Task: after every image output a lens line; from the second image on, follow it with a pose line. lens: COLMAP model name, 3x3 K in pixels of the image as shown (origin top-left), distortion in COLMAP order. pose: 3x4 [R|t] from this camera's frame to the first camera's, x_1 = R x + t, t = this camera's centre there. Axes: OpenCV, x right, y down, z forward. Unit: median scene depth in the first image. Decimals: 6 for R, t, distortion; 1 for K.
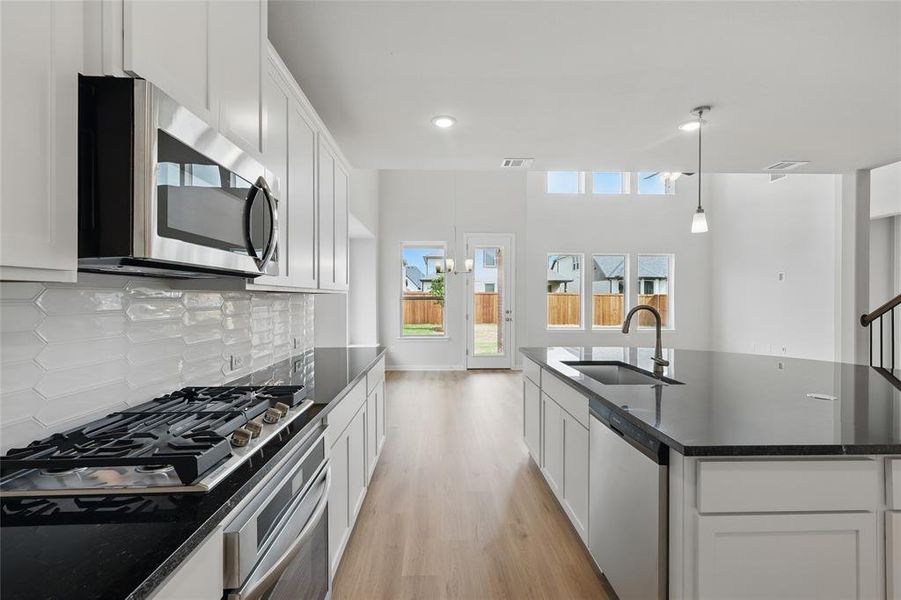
lens RADIAL K [[396.7, 0, 456.8], [0, 396.7, 295.6], [0, 0, 1]] dist [0.004910, -0.000108]
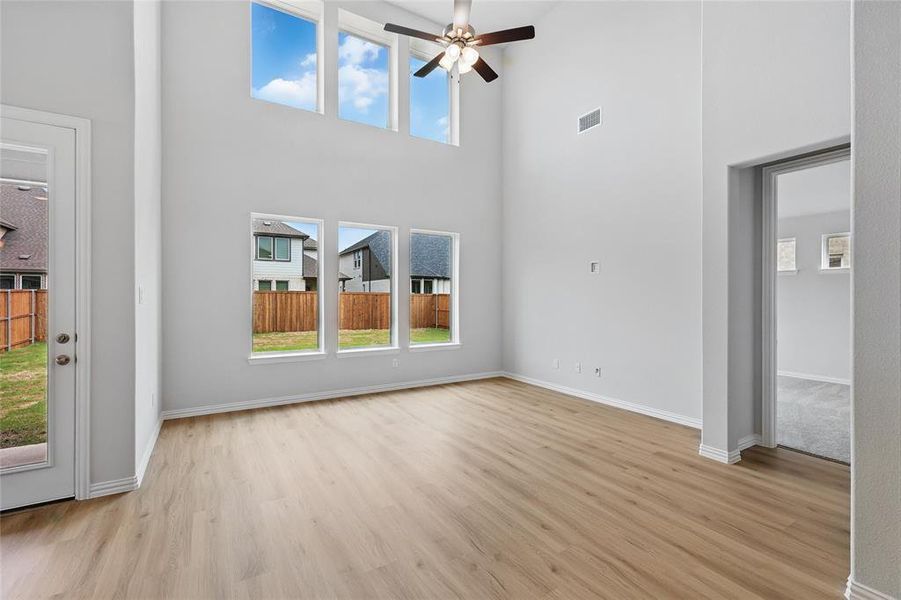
lens RADIAL K [[396.7, 0, 457.9], [0, 396.7, 297.8], [0, 0, 1]] dist [0.004910, -0.000108]
pose [[0.865816, -0.002798, 0.500354, 0.076178], [-0.000143, 0.999983, 0.005840, 0.000770], [-0.500362, -0.005128, 0.865801, 0.155384]]
